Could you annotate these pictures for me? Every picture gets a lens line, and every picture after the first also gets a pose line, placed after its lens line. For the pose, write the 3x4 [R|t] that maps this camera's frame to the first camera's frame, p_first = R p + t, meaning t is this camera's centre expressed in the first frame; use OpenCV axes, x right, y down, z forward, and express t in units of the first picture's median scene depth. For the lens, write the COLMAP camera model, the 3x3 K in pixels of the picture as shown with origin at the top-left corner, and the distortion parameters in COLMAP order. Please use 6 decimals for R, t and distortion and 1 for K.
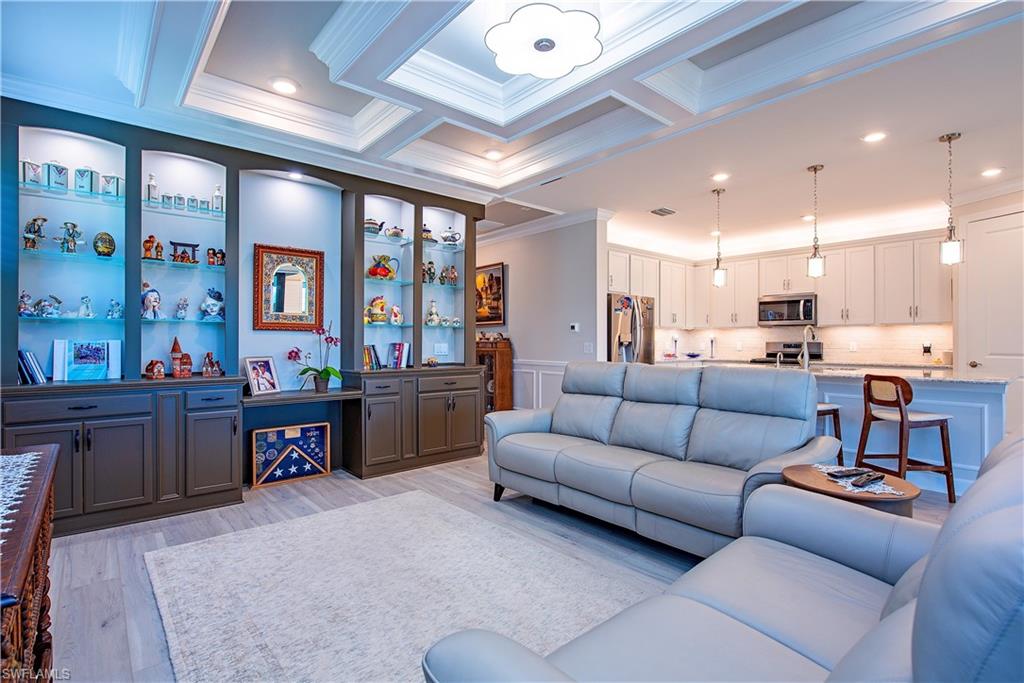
lens RADIAL K [[491.1, 0, 512.3], [0, 491.1, 344.5], [0, 0, 1]] dist [-0.004749, -0.000737]
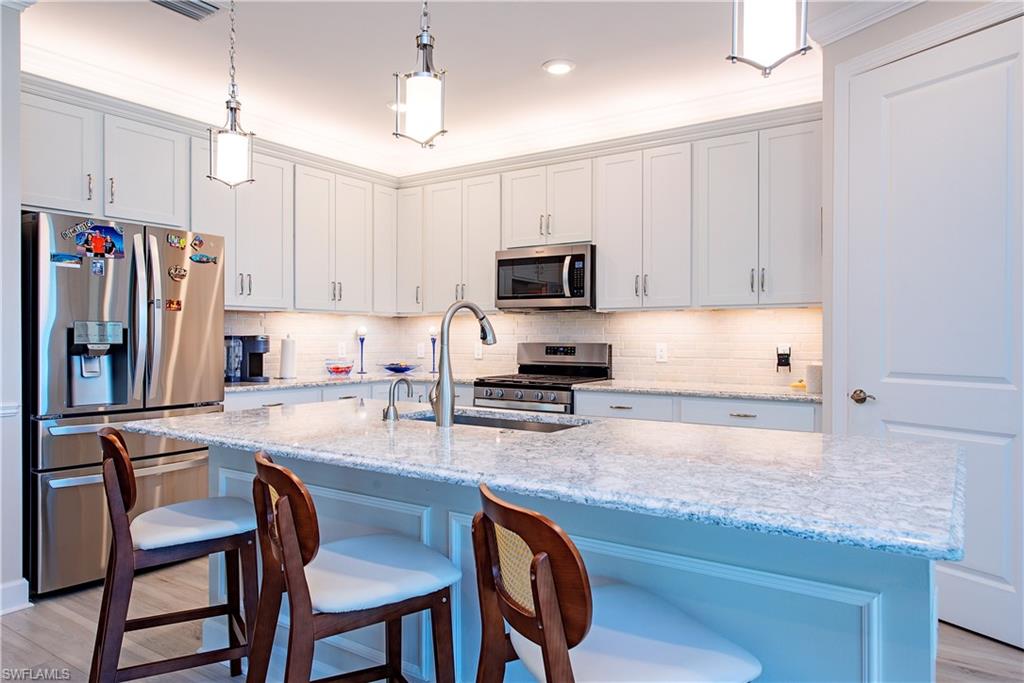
lens RADIAL K [[679.2, 0, 509.9], [0, 679.2, 343.4], [0, 0, 1]] dist [0.006112, 0.001033]
pose [[0.965845, 0.000340, 0.259120, 0.365398], [-0.001333, 0.999992, 0.003657, -0.007200], [-0.259117, -0.003877, 0.965838, 0.372247]]
